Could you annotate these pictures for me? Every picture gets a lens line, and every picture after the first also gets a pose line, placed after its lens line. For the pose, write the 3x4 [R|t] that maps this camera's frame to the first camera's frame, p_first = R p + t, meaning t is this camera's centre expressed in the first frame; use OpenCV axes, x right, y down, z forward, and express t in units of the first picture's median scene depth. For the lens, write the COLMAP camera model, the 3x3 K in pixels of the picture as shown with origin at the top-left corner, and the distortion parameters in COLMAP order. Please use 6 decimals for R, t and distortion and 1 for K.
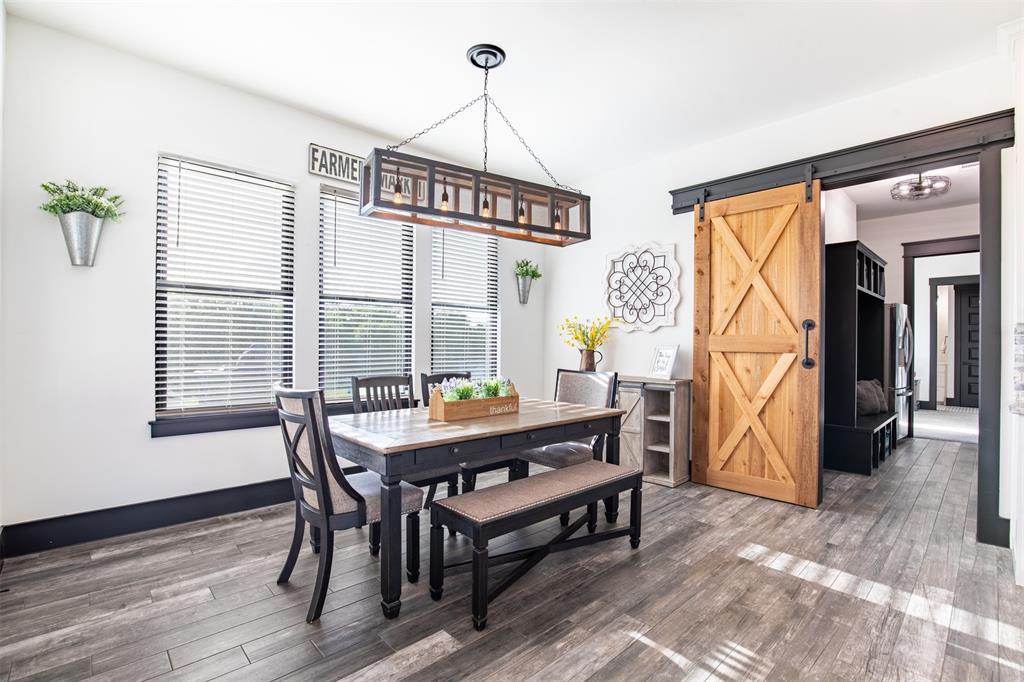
lens RADIAL K [[468.3, 0, 512.1], [0, 468.3, 345.7], [0, 0, 1]] dist [-0.038073, 0.007984]
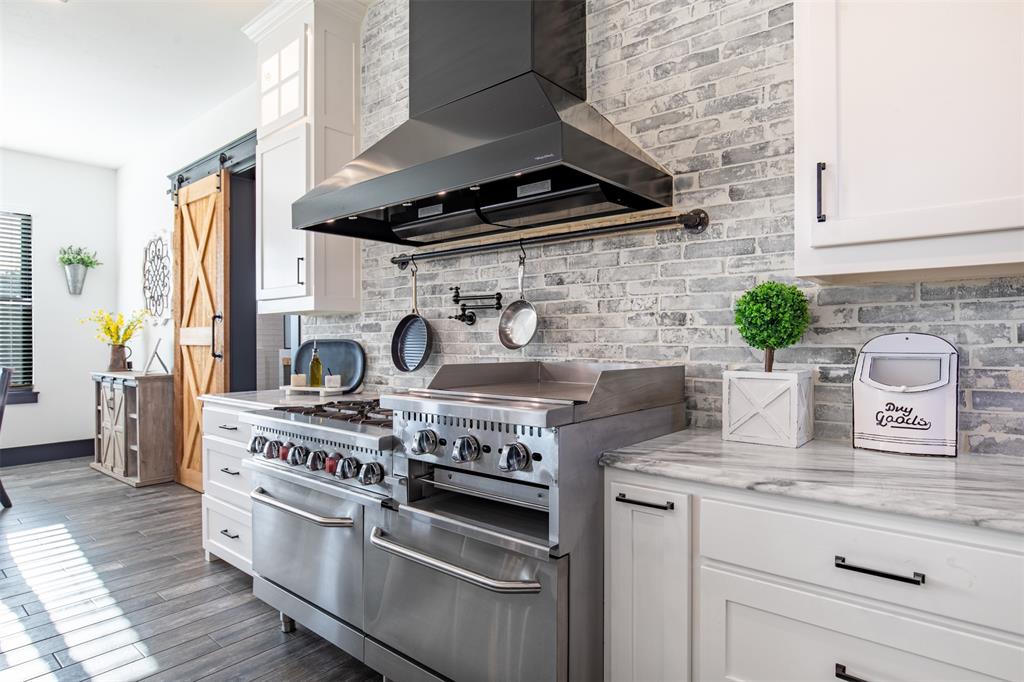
lens RADIAL K [[566.9, 0, 512.0], [0, 566.9, 341.0], [0, 0, 1]] dist [-0.004625, -0.000748]
pose [[0.994324, -0.009941, 0.105932, 1.044218], [0.010152, 0.999947, -0.001446, 0.014057], [-0.105912, 0.002513, 0.994372, -0.248233]]
